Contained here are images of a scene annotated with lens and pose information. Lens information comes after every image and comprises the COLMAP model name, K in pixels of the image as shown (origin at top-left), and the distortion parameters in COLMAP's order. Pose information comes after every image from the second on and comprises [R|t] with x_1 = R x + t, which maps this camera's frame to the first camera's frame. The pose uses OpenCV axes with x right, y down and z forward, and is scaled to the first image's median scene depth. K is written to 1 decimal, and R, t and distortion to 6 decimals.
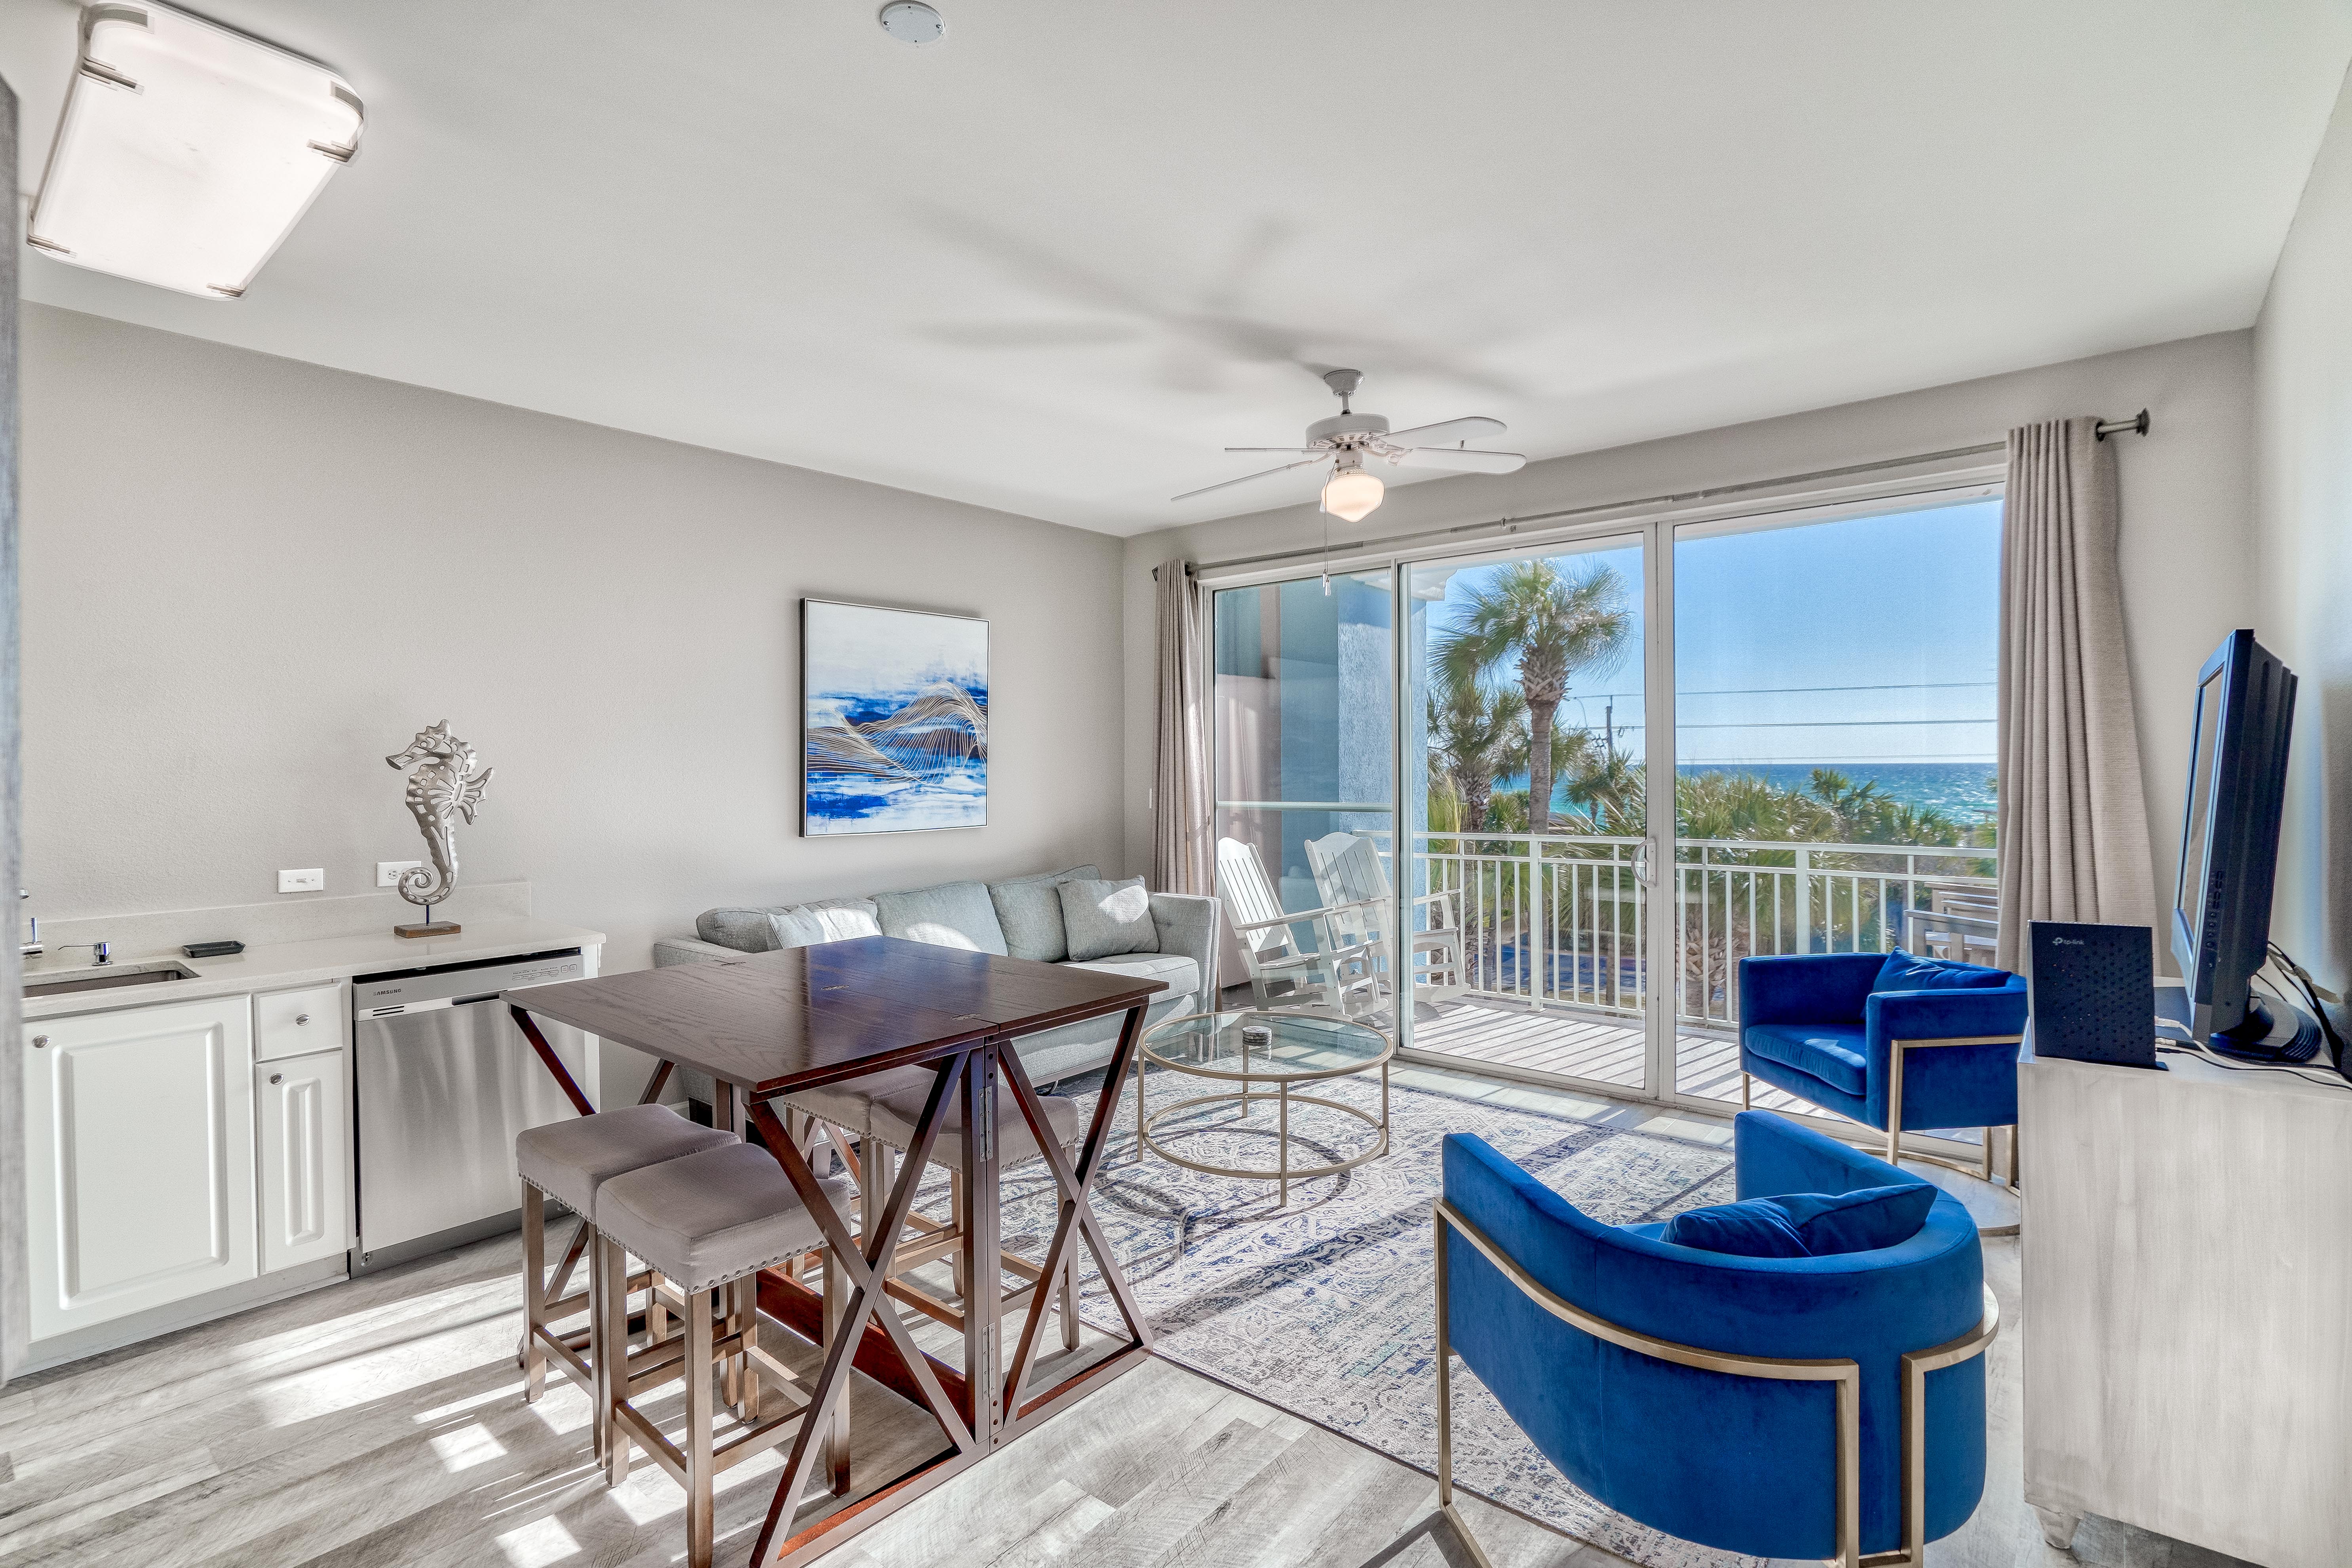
lens RADIAL K [[1140.2, 0, 1171.1], [0, 1140.2, 755.3], [0, 0, 1]] dist [0.000857, 0.000374]
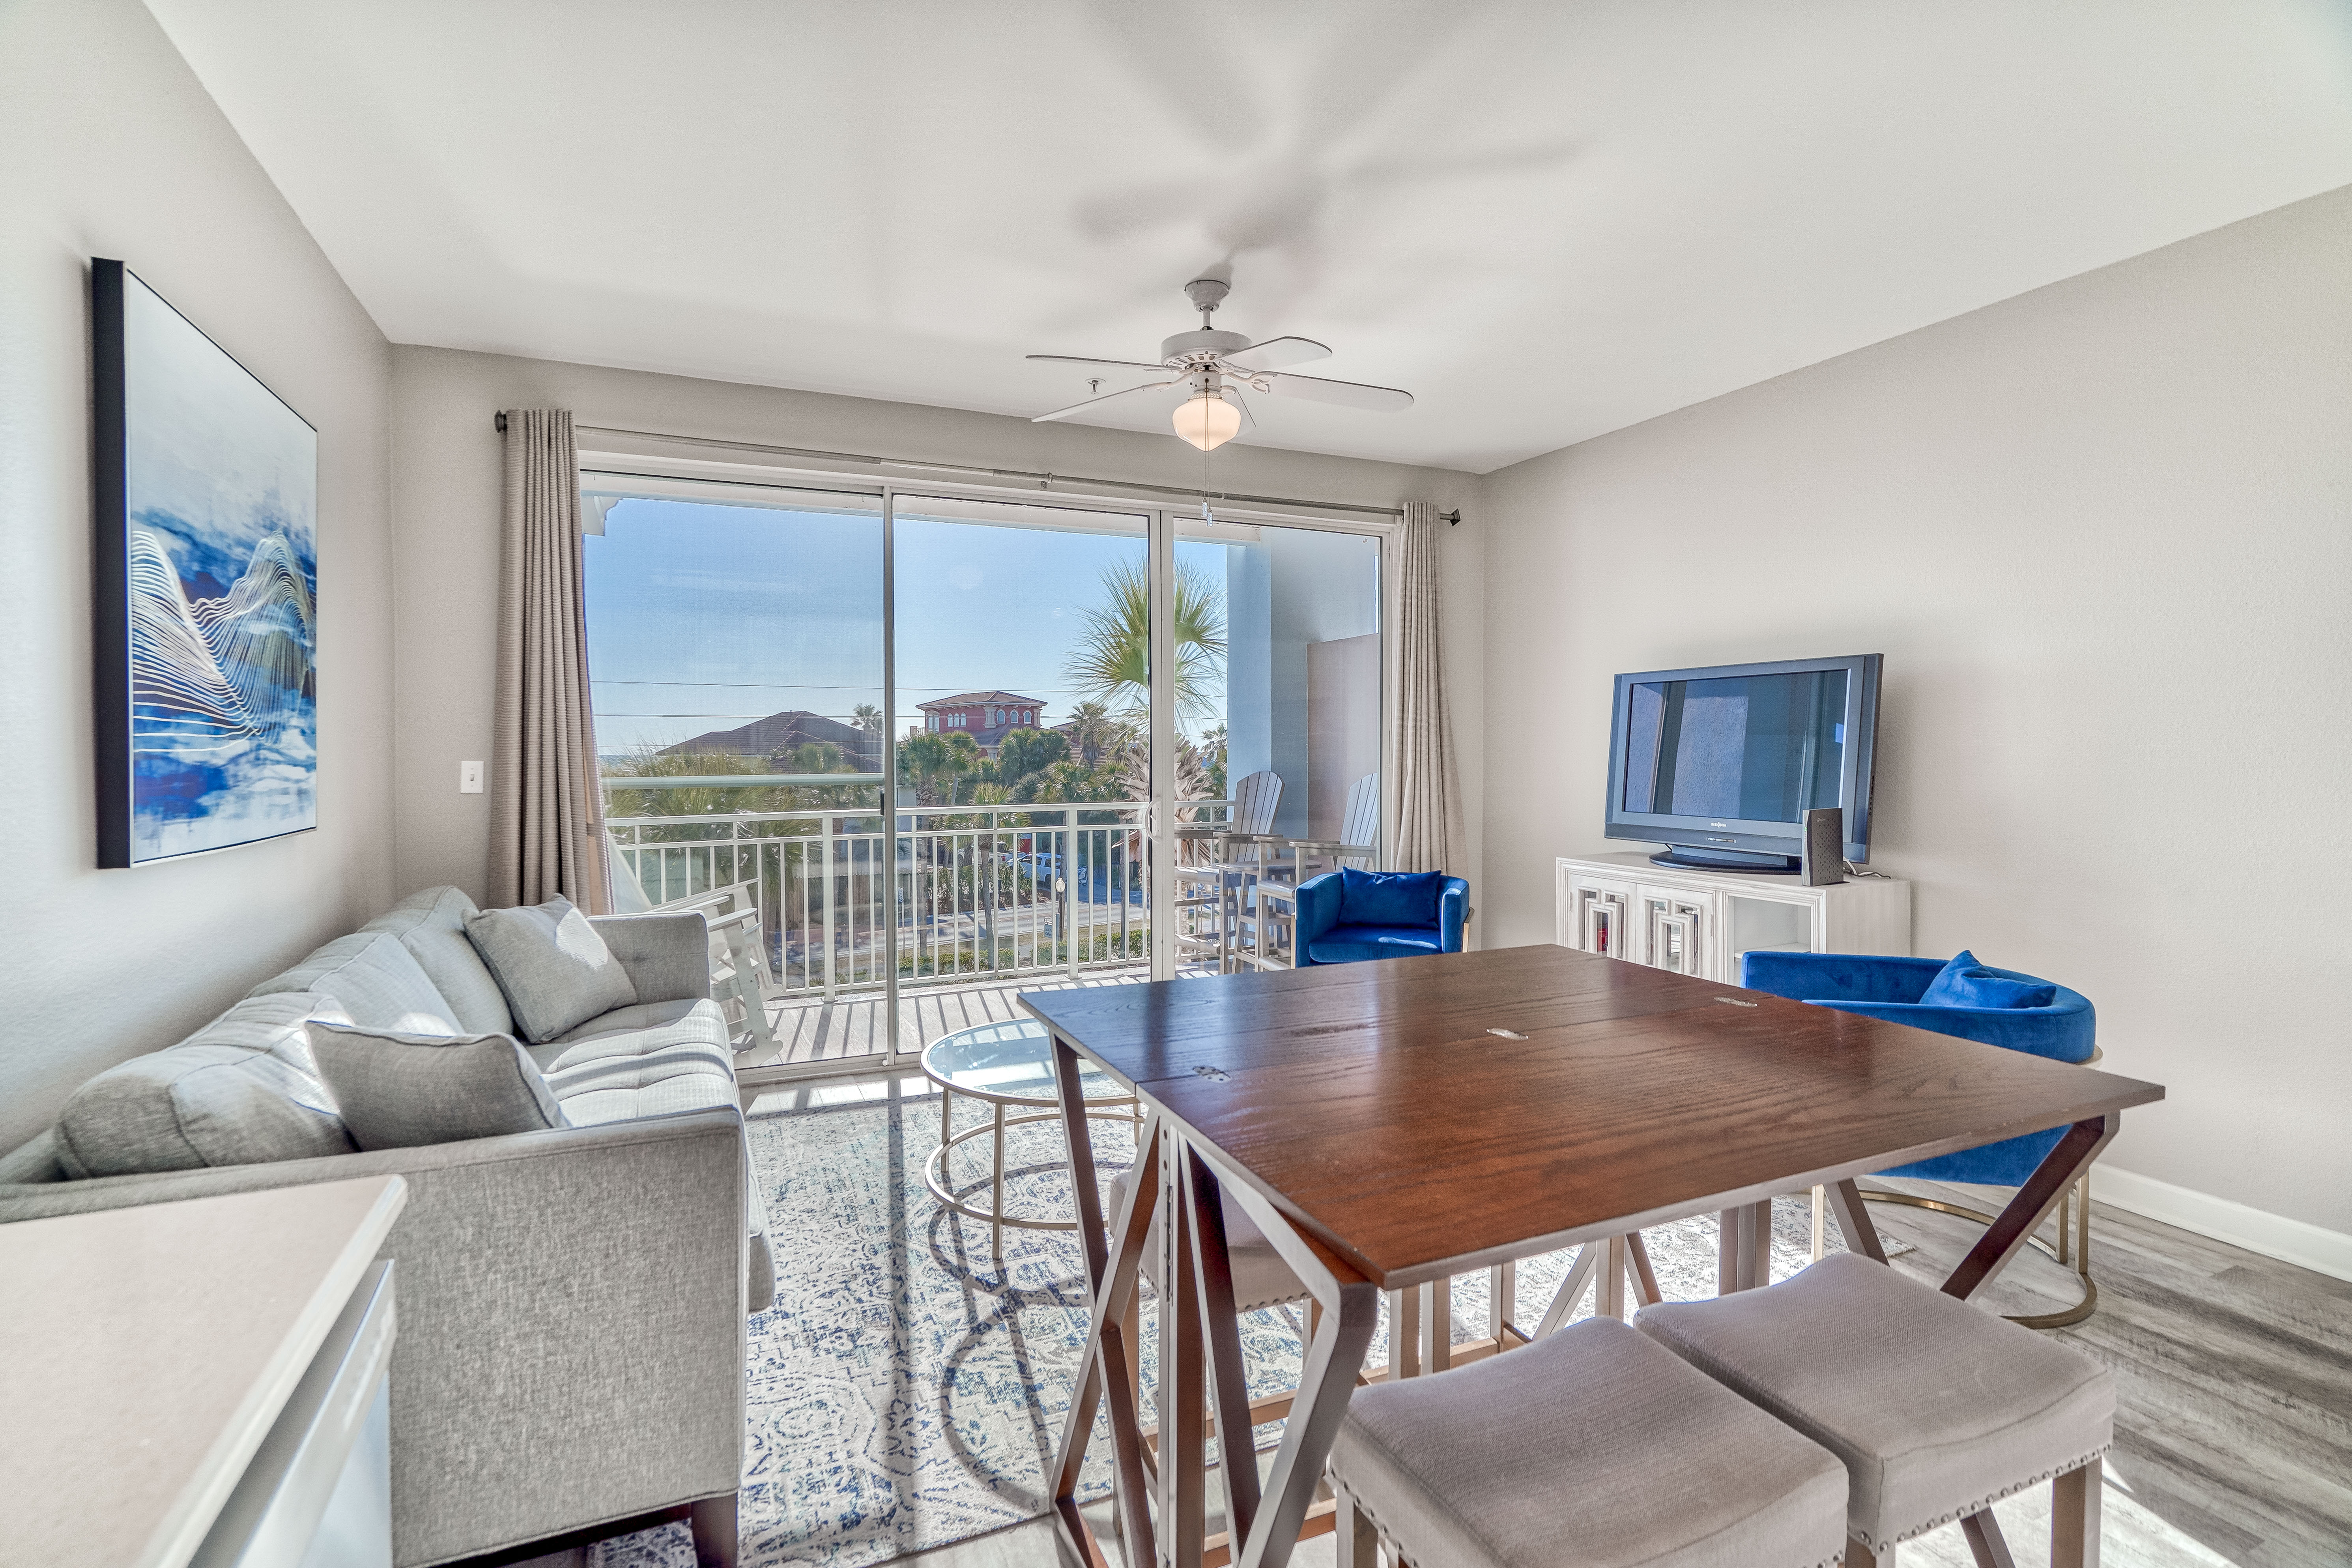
lens RADIAL K [[1119.5, 0, 1176.0], [0, 1119.5, 784.0], [0, 0, 1]] dist [-0.004049, -0.000329]
pose [[0.456147, -0.017384, 0.889735, -0.506935], [-0.019336, 0.999380, 0.029440, 0.022953], [-0.889694, -0.030633, 0.455528, 0.483400]]
